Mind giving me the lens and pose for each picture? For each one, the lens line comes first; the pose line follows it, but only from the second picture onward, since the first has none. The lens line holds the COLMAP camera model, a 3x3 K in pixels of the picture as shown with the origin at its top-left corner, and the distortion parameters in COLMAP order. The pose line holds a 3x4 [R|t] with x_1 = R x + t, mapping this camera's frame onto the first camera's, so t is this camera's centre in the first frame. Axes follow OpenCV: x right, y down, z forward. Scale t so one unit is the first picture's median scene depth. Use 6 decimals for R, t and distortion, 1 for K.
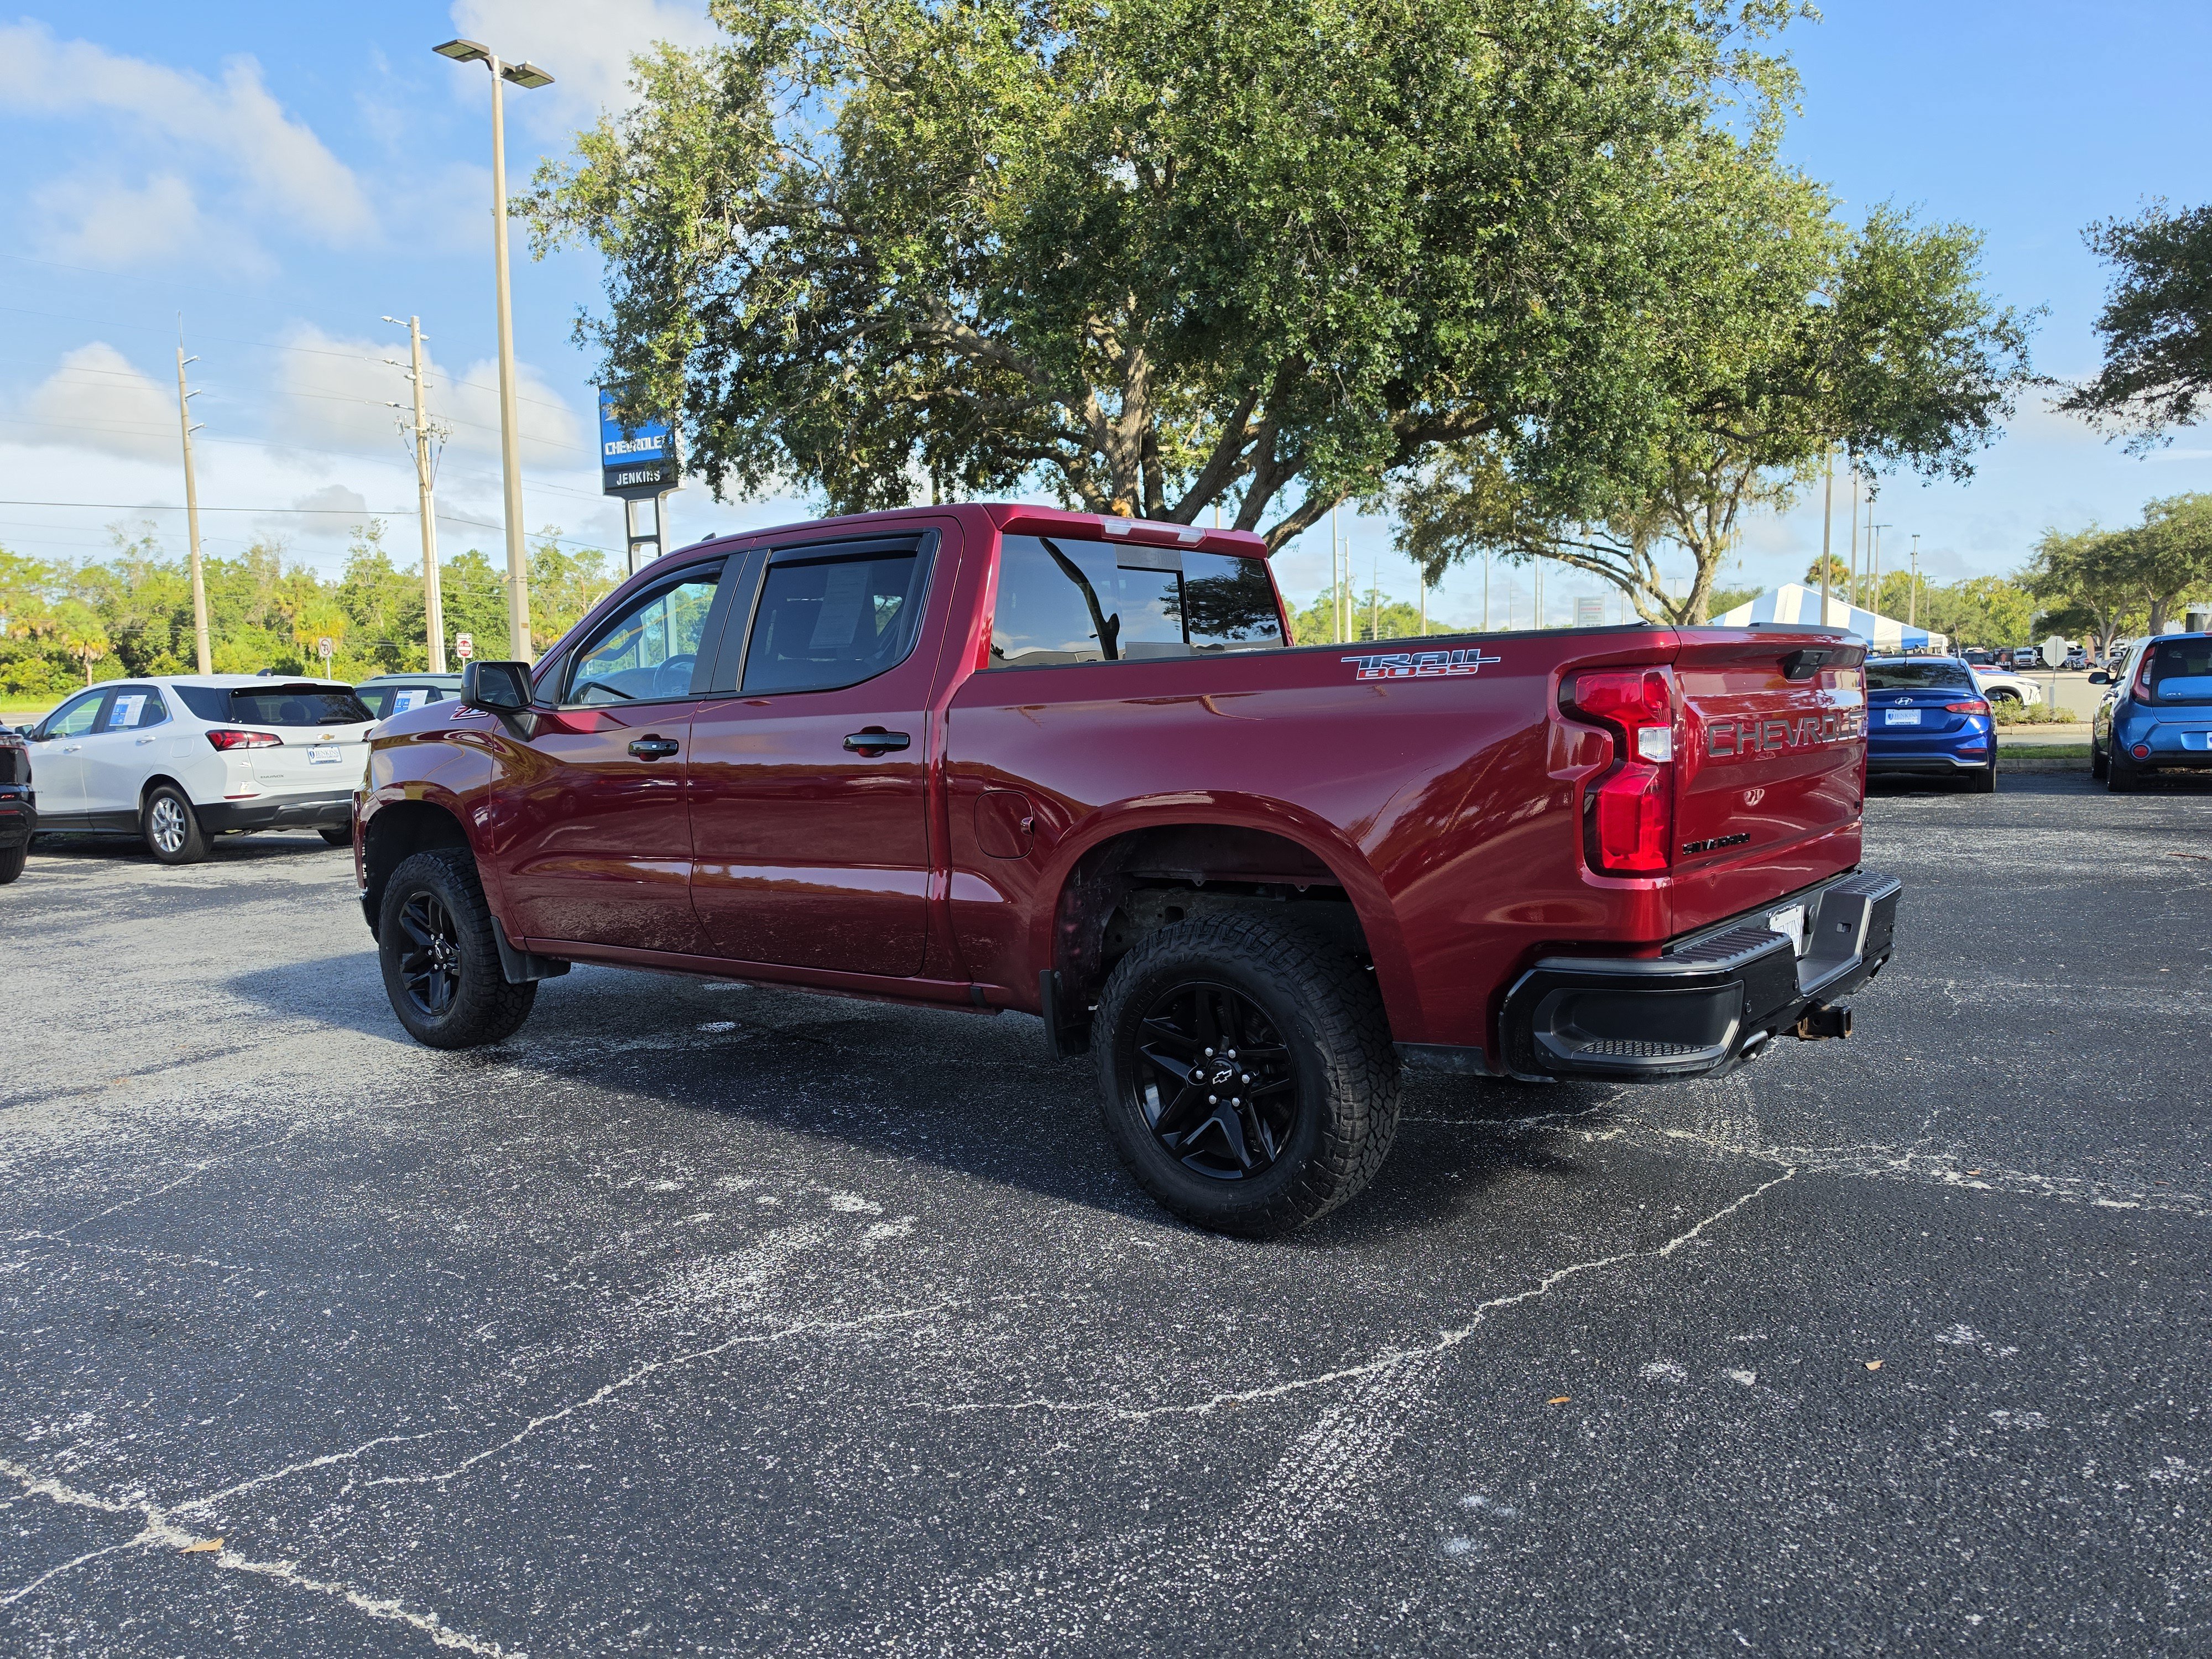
lens RADIAL K [[1525.7, 0, 1098.0], [0, 1525.7, 824.2], [0, 0, 1]] dist [0.073316, -0.096373]
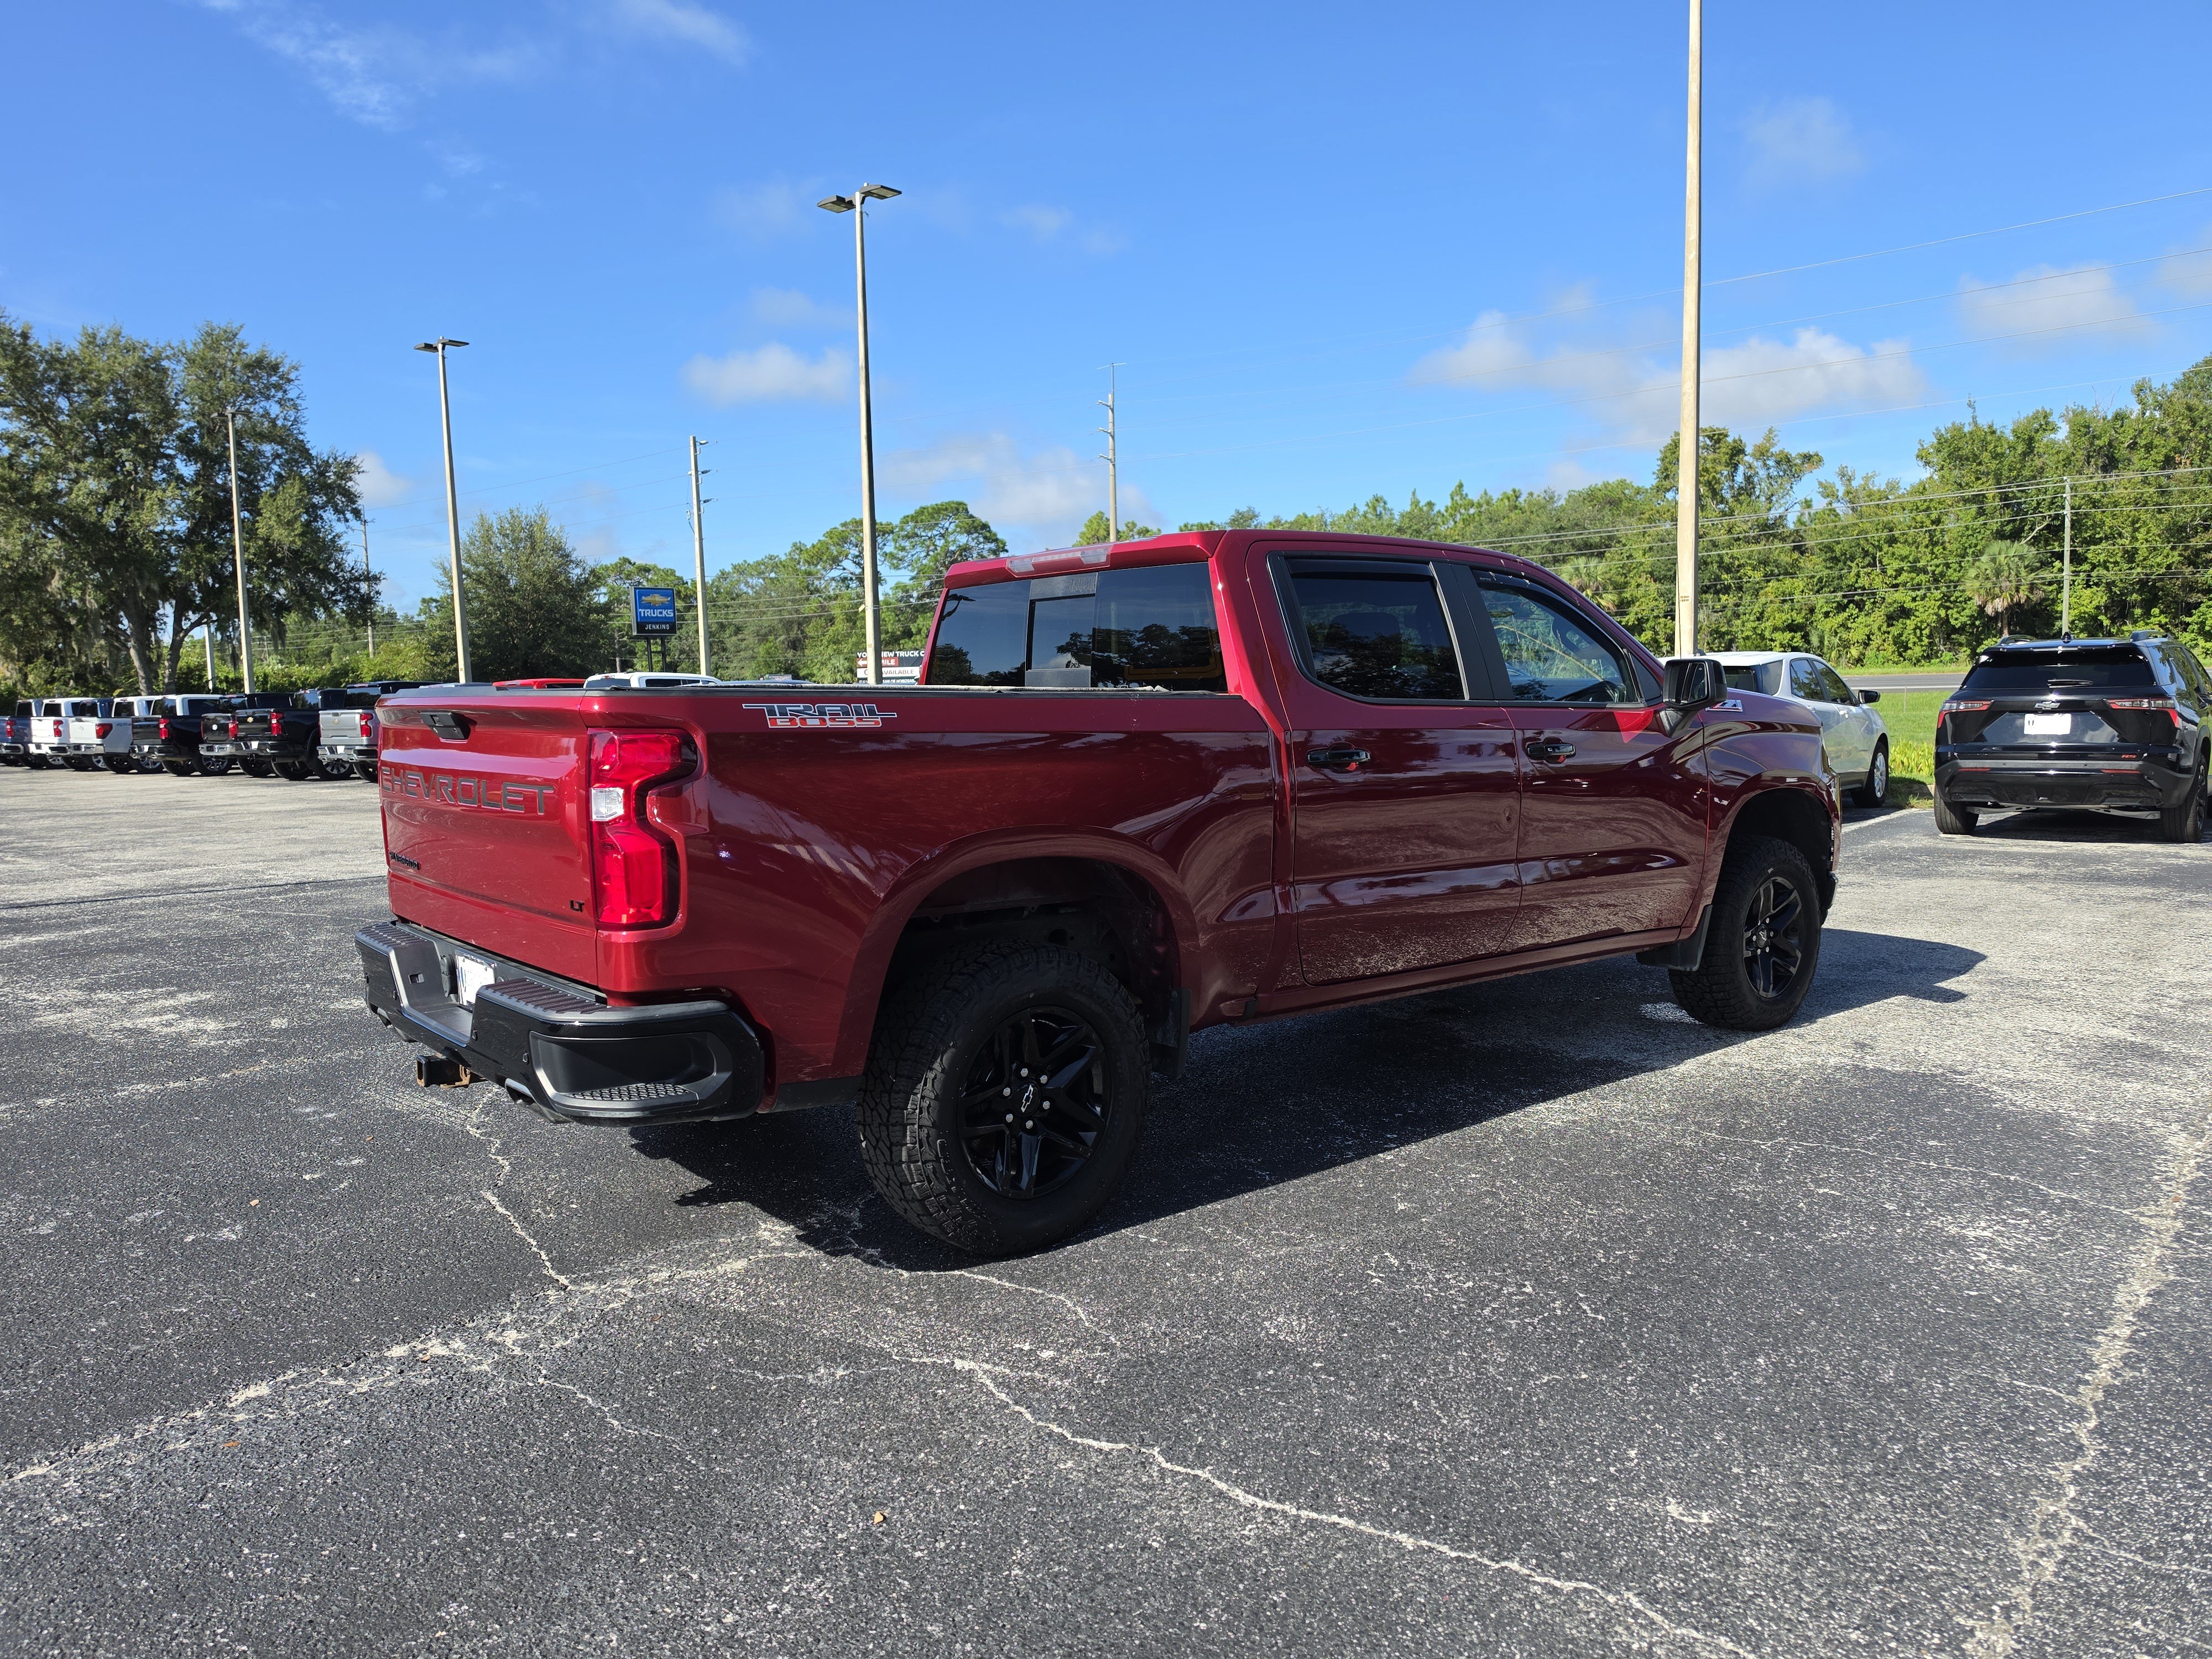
lens RADIAL K [[1534.9, 0, 1092.0], [0, 1534.9, 839.7], [0, 0, 1]] dist [0.073532, -0.092384]
pose [[-0.216606, 0.121933, -0.968615, 0.513686], [-0.059360, 0.988689, 0.137734, -0.072707], [0.974453, 0.087331, -0.206918, 0.612889]]
